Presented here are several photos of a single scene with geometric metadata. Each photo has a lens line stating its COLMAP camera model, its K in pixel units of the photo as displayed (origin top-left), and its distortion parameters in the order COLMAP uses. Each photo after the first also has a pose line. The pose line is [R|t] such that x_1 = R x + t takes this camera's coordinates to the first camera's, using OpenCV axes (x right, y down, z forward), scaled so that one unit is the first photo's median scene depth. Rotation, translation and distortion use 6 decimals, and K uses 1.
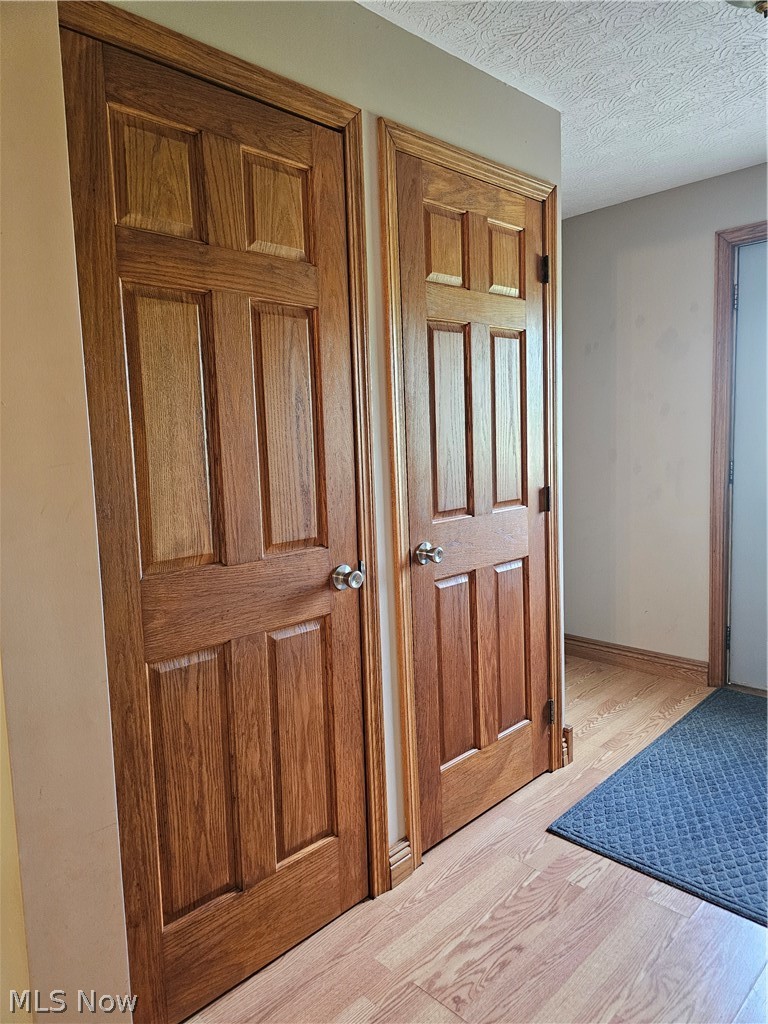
lens RADIAL K [[688.7, 0, 397.6], [0, 688.7, 514.0], [0, 0, 1]] dist [0.067663, -0.066162]
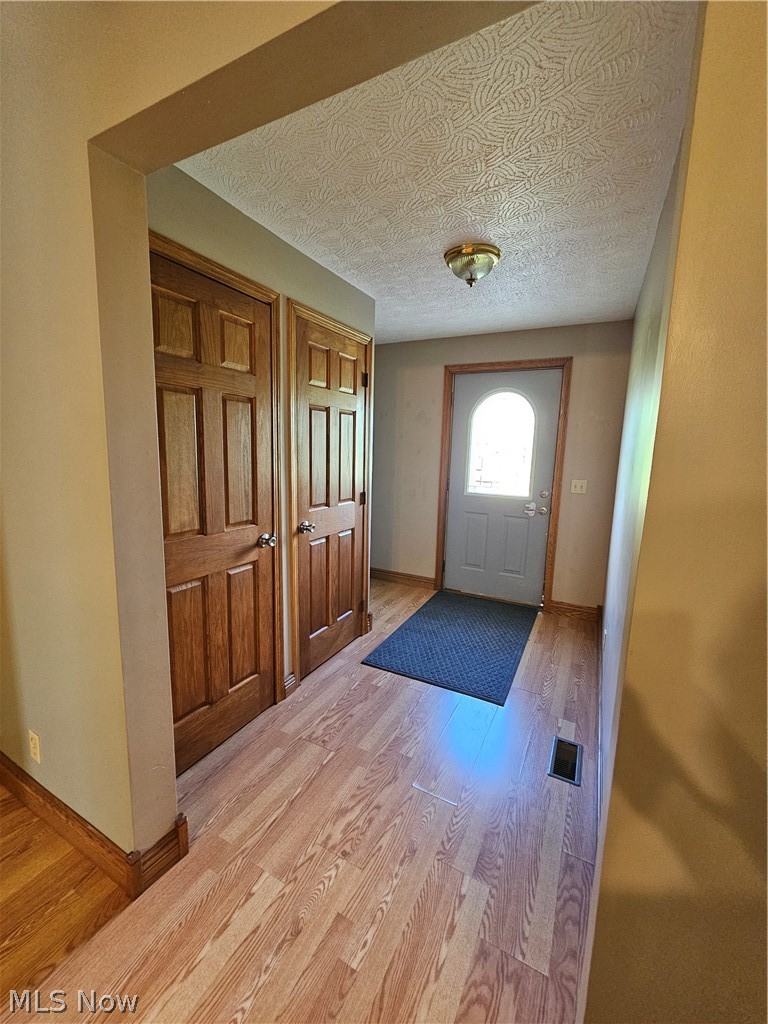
lens RADIAL K [[420.8, 0, 384.3], [0, 420.8, 511.7], [0, 0, 1]] dist [-0.000628, 0.000426]
pose [[0.952517, 0.014738, 0.304128, -0.112276], [-0.027187, 0.998955, 0.036740, -0.036166], [-0.303268, -0.043263, 0.951923, -0.184559]]
